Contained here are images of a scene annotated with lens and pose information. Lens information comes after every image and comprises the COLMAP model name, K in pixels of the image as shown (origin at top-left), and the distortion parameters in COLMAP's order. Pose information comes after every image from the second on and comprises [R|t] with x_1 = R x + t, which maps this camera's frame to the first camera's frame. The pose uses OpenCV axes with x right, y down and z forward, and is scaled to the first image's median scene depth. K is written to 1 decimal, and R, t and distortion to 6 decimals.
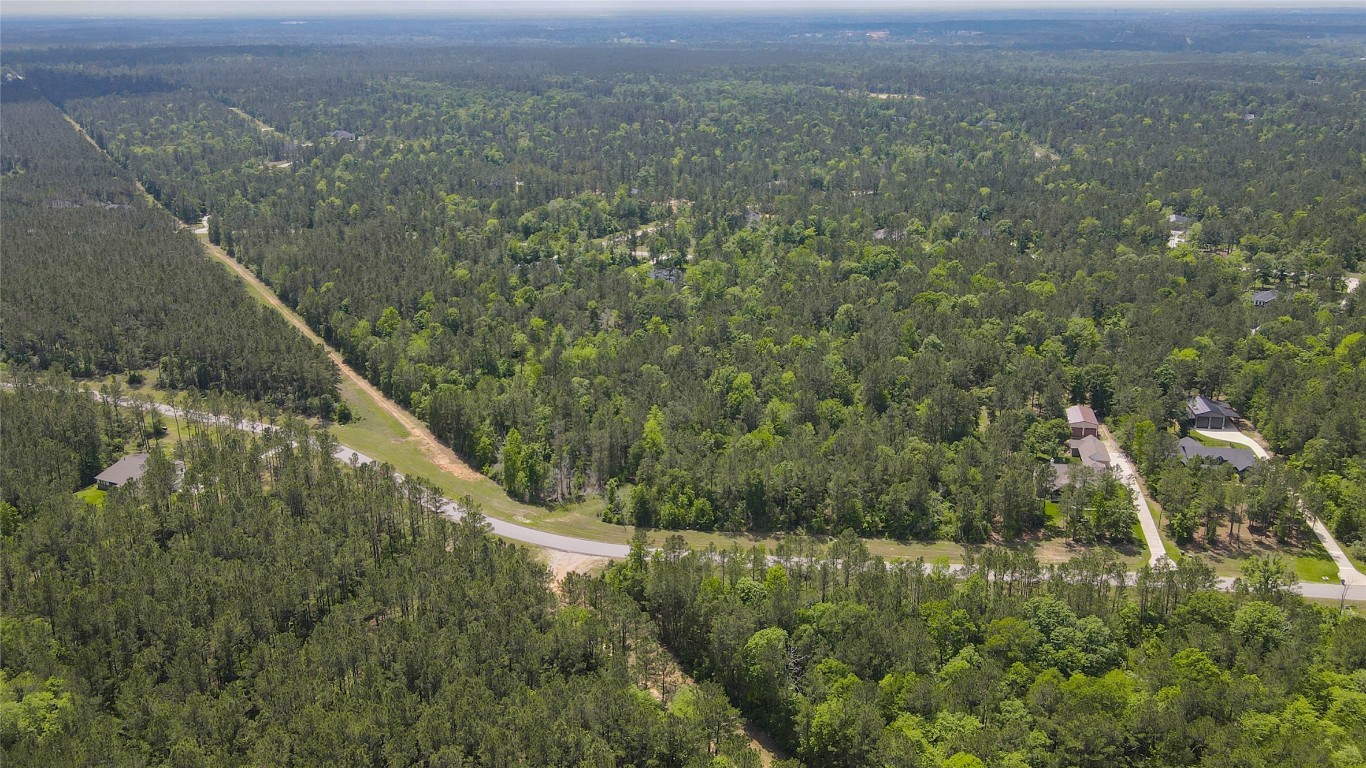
lens RADIAL K [[1130.5, 0, 724.0], [0, 1130.5, 385.5], [0, 0, 1]] dist [-0.001541, 0.014724]
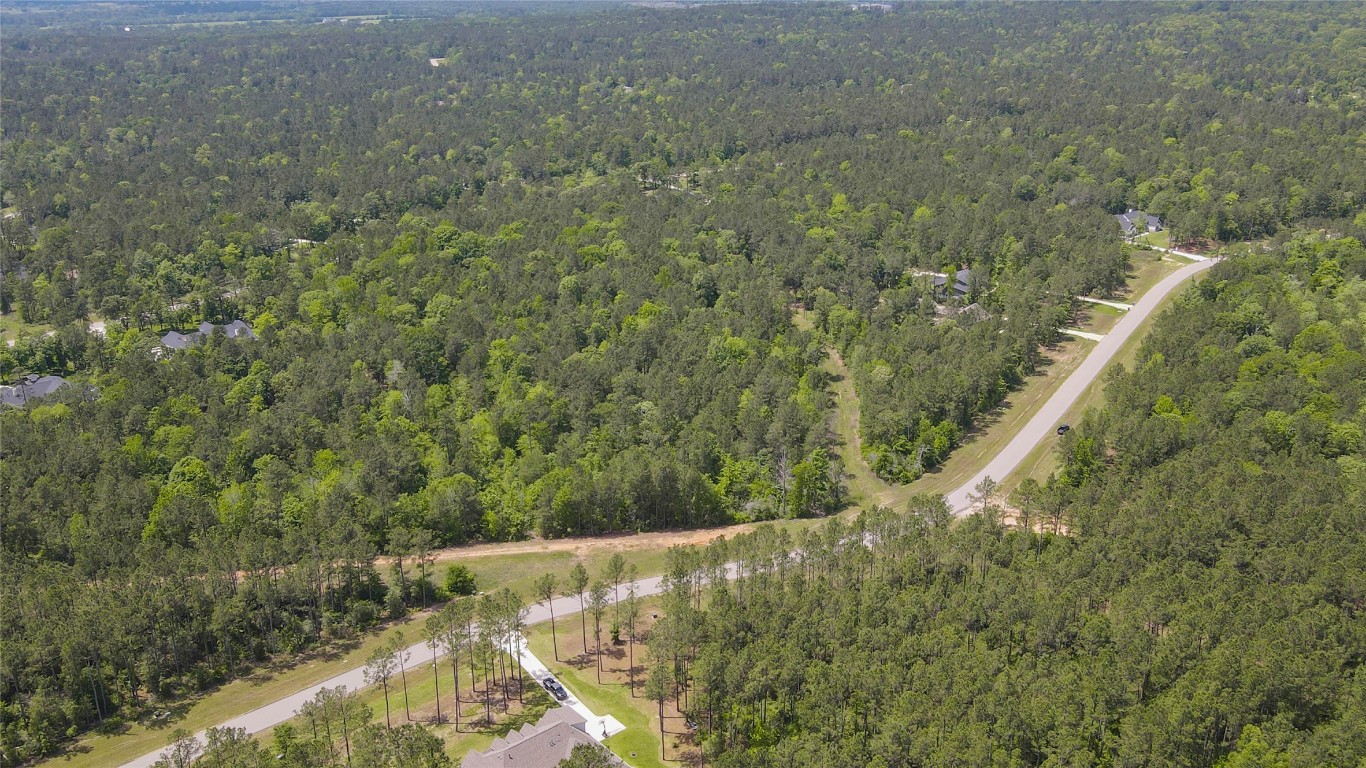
lens RADIAL K [[1179.7, 0, 685.6], [0, 1179.7, 358.4], [0, 0, 1]] dist [-0.002010, 0.021142]
pose [[0.425790, -0.300769, 0.853370, -0.881426], [0.309557, 0.934646, 0.174960, -0.187080], [-0.850222, 0.189671, 0.491068, 0.558542]]
